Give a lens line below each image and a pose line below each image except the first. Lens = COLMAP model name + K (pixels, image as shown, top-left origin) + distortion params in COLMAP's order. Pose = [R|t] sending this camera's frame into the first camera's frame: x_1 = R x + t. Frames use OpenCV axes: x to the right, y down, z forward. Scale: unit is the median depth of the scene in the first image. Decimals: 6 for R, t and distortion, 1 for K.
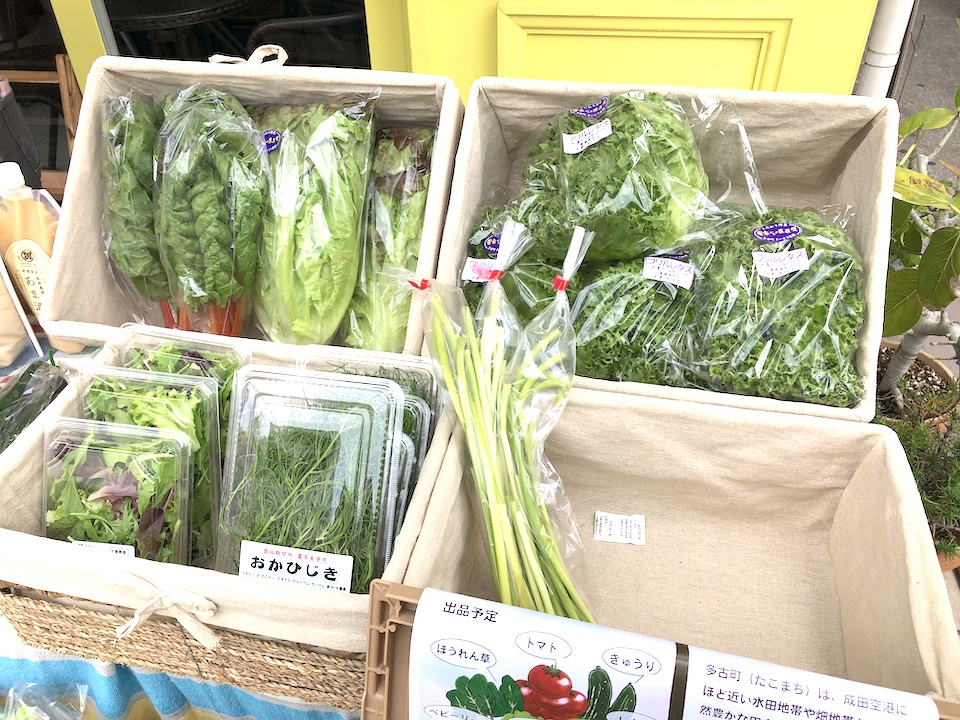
lens RADIAL K [[766.4, 0, 481.7], [0, 766.4, 357.7], [0, 0, 1]] dist [0.047981, -0.004292]
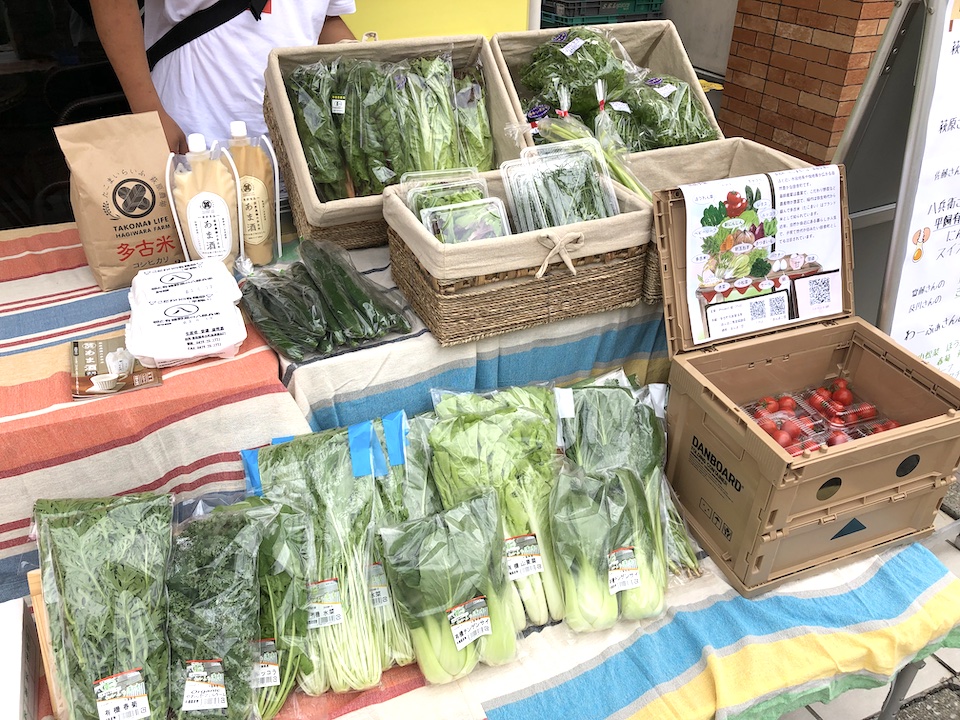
lens RADIAL K [[766.4, 0, 493.3], [0, 766.4, 338.6], [0, 0, 1]] dist [0.047981, -0.004292]
pose [[0.813097, -0.287466, 0.506198, -1.942288], [0.357036, 0.933072, -0.043618, 0.666428], [-0.459780, 0.216196, 0.861314, -0.715994]]
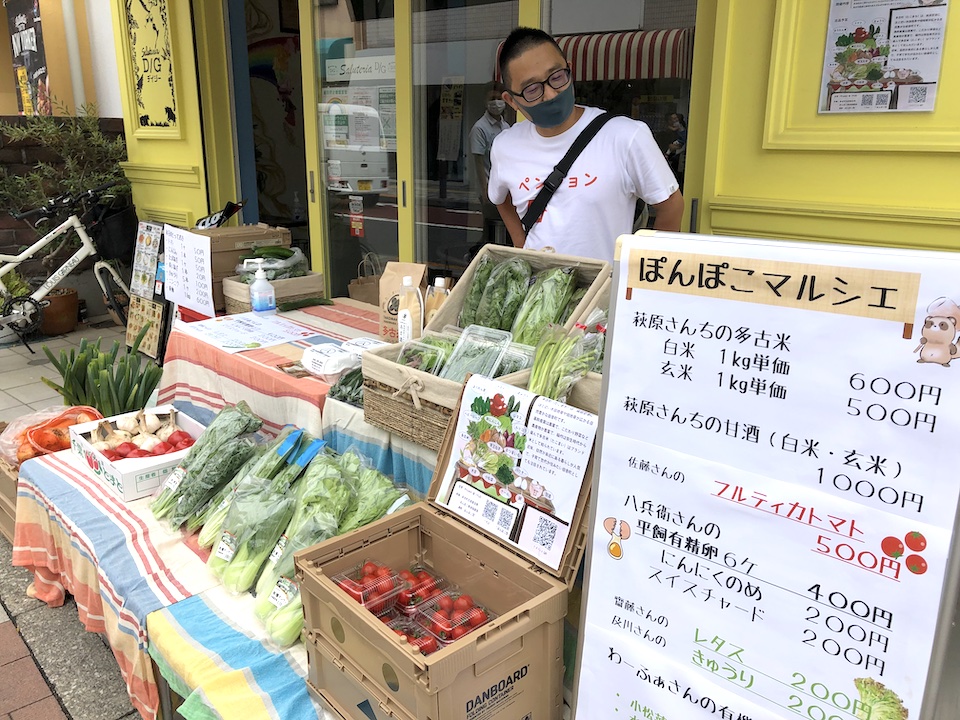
lens RADIAL K [[766.4, 0, 477.5], [0, 766.4, 358.4], [0, 0, 1]] dist [0.047981, -0.004292]
pose [[0.818048, 0.169489, -0.549610, 1.533964], [-0.374398, 0.882330, -0.285166, 1.103715], [0.436605, 0.439053, 0.785244, -1.316577]]
